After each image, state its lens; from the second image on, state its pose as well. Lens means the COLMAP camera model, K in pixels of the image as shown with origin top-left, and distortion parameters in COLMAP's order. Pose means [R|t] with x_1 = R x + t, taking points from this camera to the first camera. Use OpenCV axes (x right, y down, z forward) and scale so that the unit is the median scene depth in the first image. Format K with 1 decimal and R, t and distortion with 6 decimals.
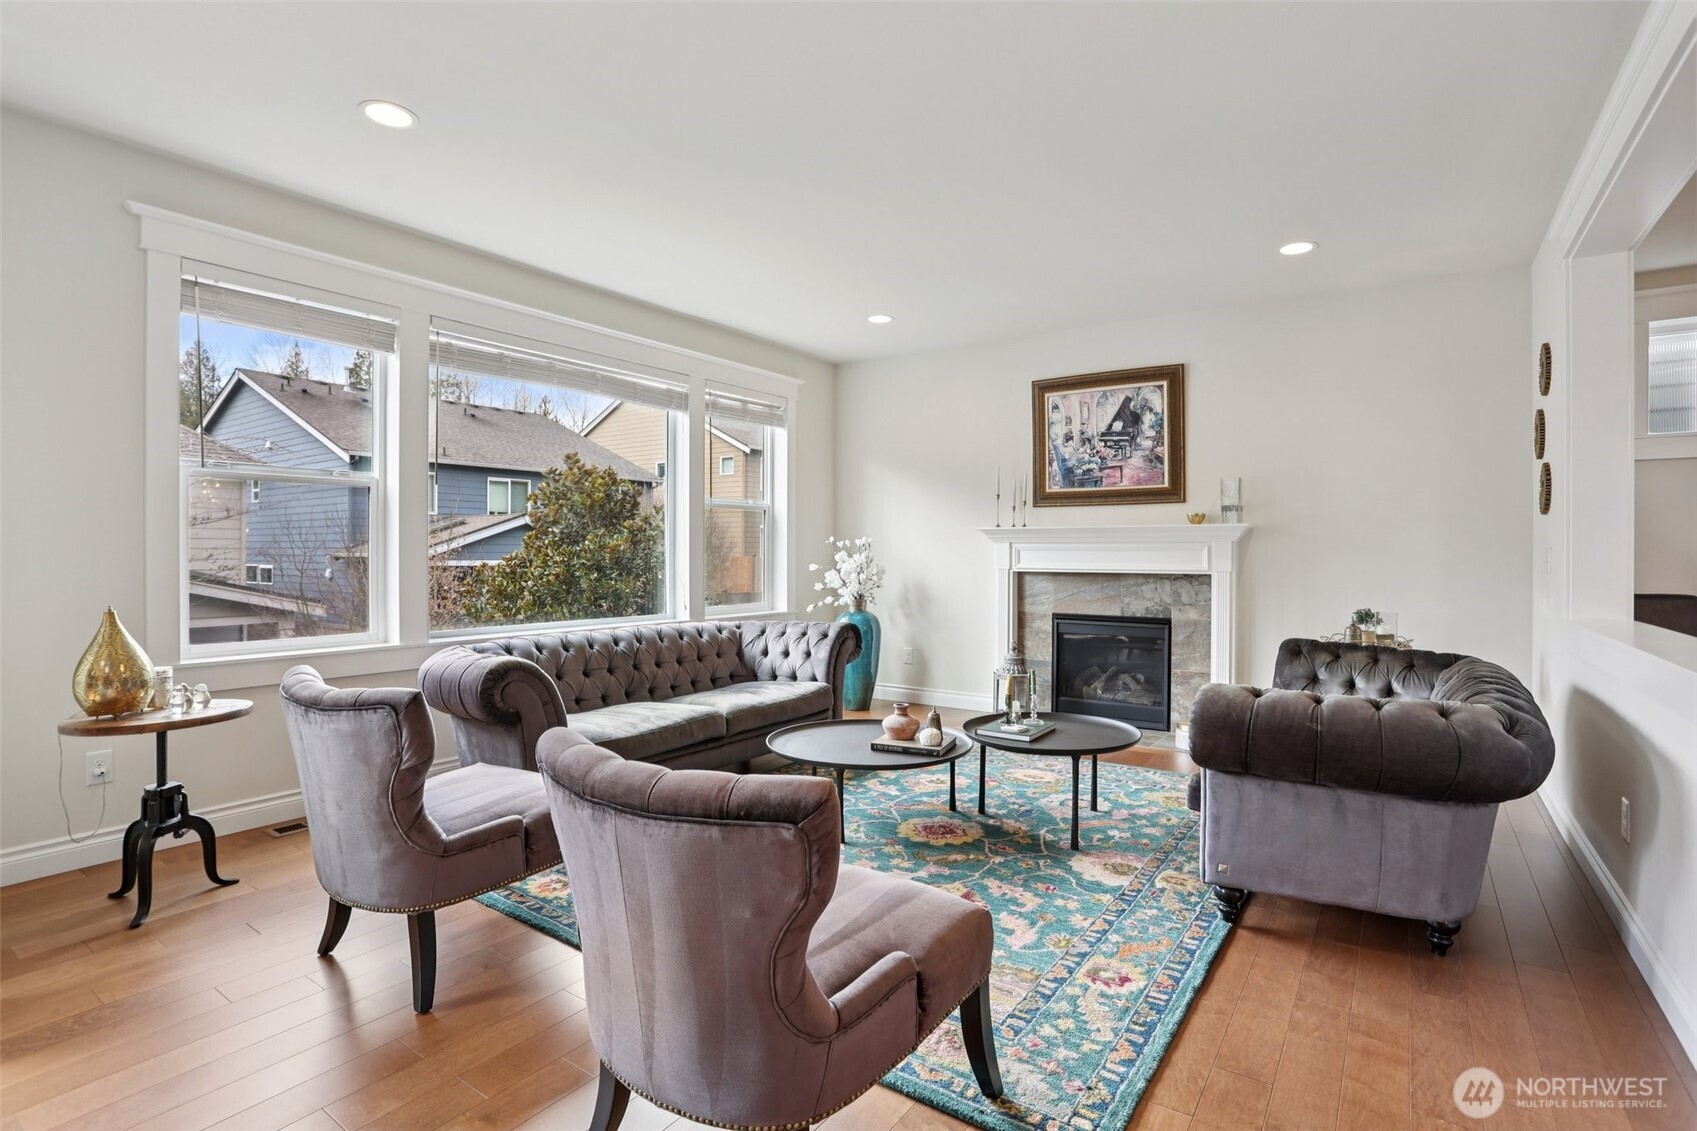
lens RADIAL K [[822.3, 0, 848.1], [0, 822.3, 555.2], [0, 0, 1]] dist [-0.049161, 0.000902]
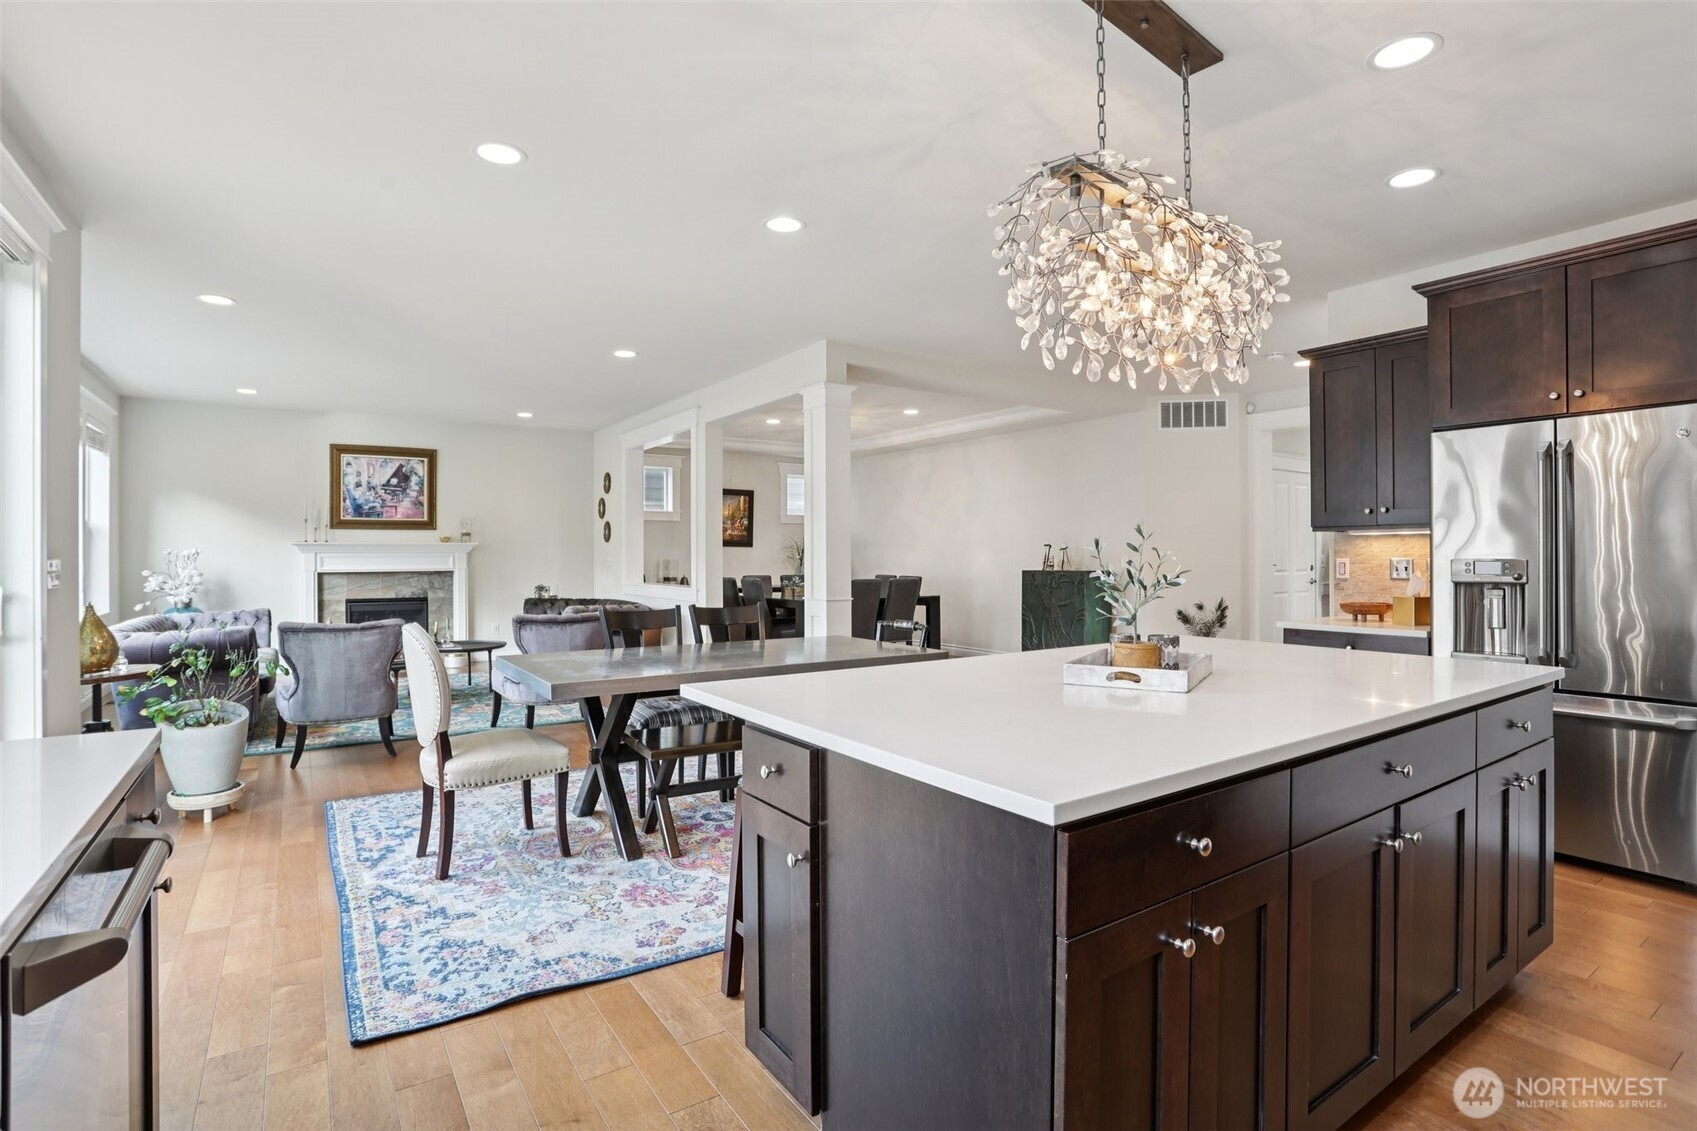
lens RADIAL K [[822.3, 0, 850.6], [0, 822.3, 556.1], [0, 0, 1]] dist [-0.049161, 0.000902]
pose [[0.369414, -0.006971, 0.929239, -0.830237], [0.005823, 0.999970, 0.005187, -0.012271], [-0.929247, 0.003495, 0.369444, -0.438164]]
